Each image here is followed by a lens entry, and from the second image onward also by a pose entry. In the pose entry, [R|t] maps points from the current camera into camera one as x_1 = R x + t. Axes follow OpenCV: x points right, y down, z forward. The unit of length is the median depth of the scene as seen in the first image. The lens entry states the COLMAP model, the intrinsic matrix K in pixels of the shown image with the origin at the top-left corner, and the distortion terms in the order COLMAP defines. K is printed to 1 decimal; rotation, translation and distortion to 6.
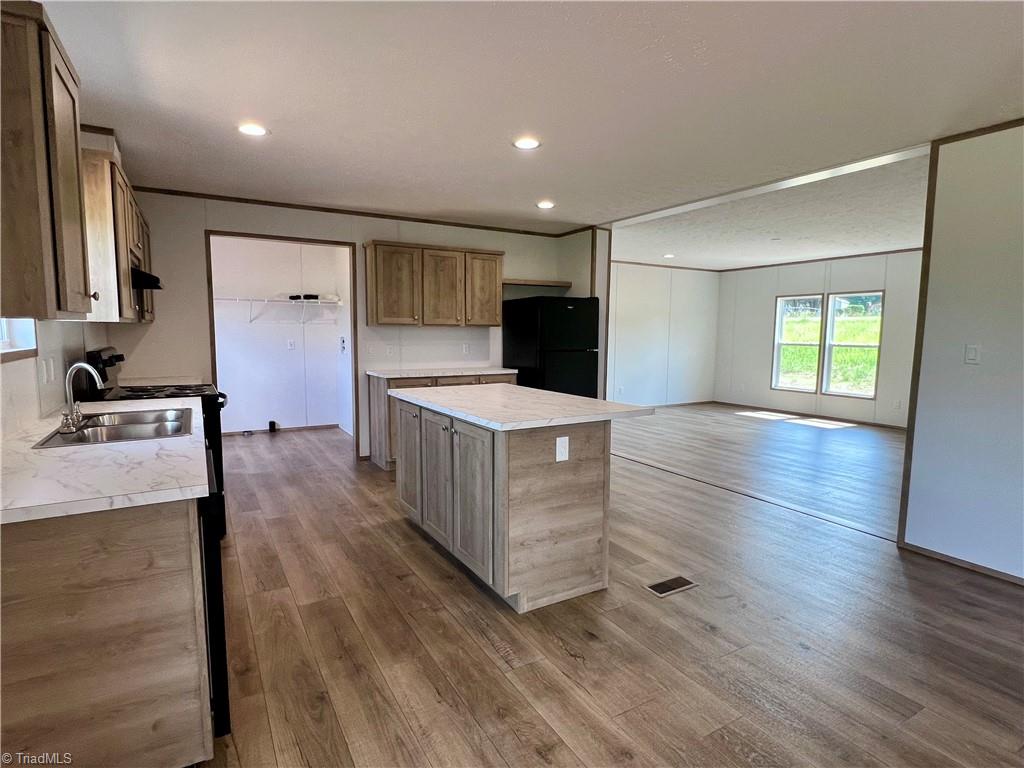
lens RADIAL K [[539.3, 0, 518.2], [0, 539.3, 382.1], [0, 0, 1]] dist [0.000668, 0.002450]
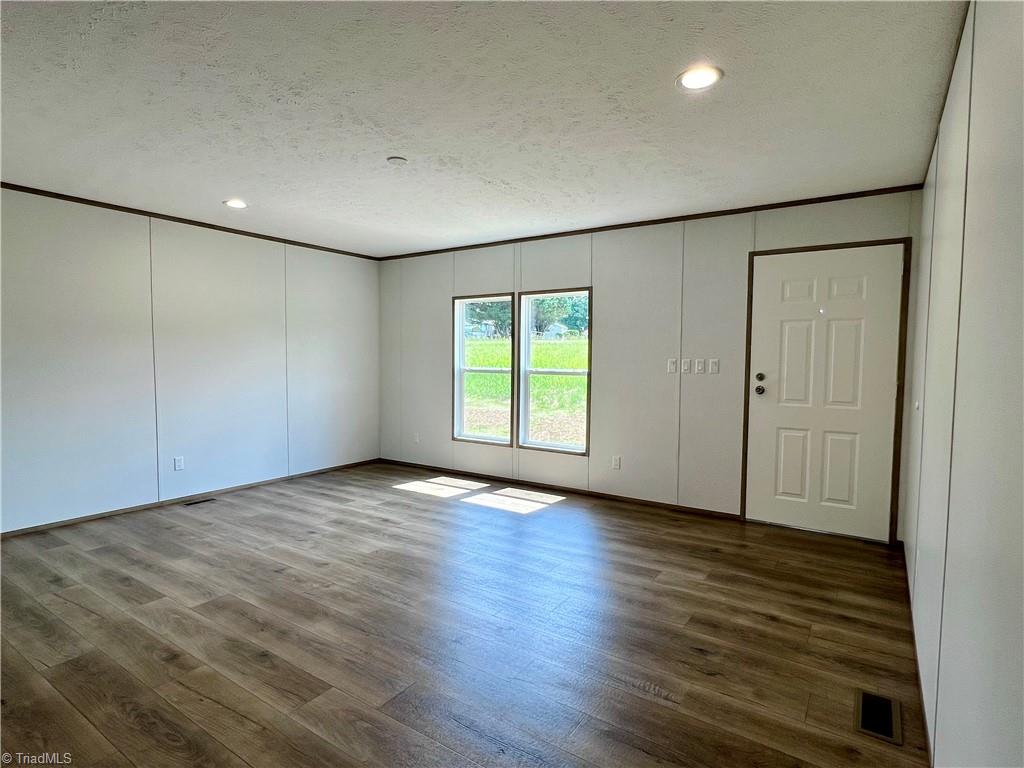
lens RADIAL K [[539.3, 0, 509.7], [0, 539.3, 387.6], [0, 0, 1]] dist [0.000668, 0.002450]
pose [[0.907071, -0.033190, 0.419667, 0.007346], [0.046134, 0.998720, -0.020730, 0.103017], [-0.418442, 0.038165, 0.907441, -0.890101]]
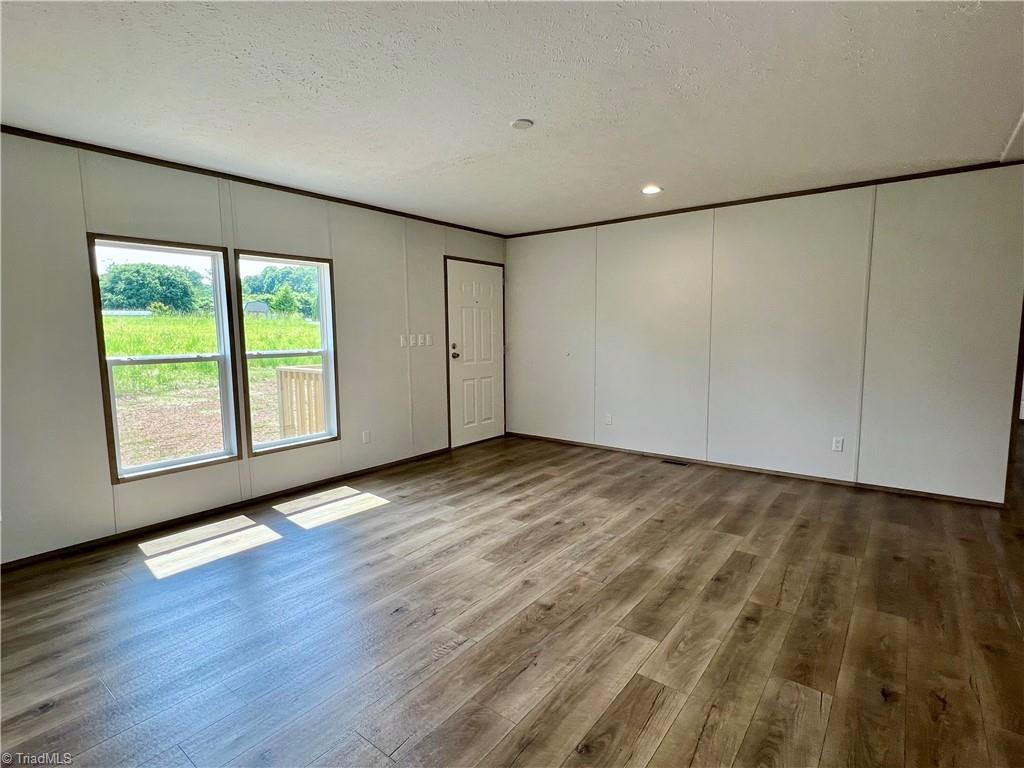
lens RADIAL K [[524.3, 0, 510.2], [0, 524.3, 388.9], [0, 0, 1]] dist [0.001205, 0.001781]
pose [[-0.369311, -0.111907, 0.922543, -1.157993], [0.094338, 0.983080, 0.157015, -0.157792], [-0.924505, 0.145018, -0.352505, 1.641548]]
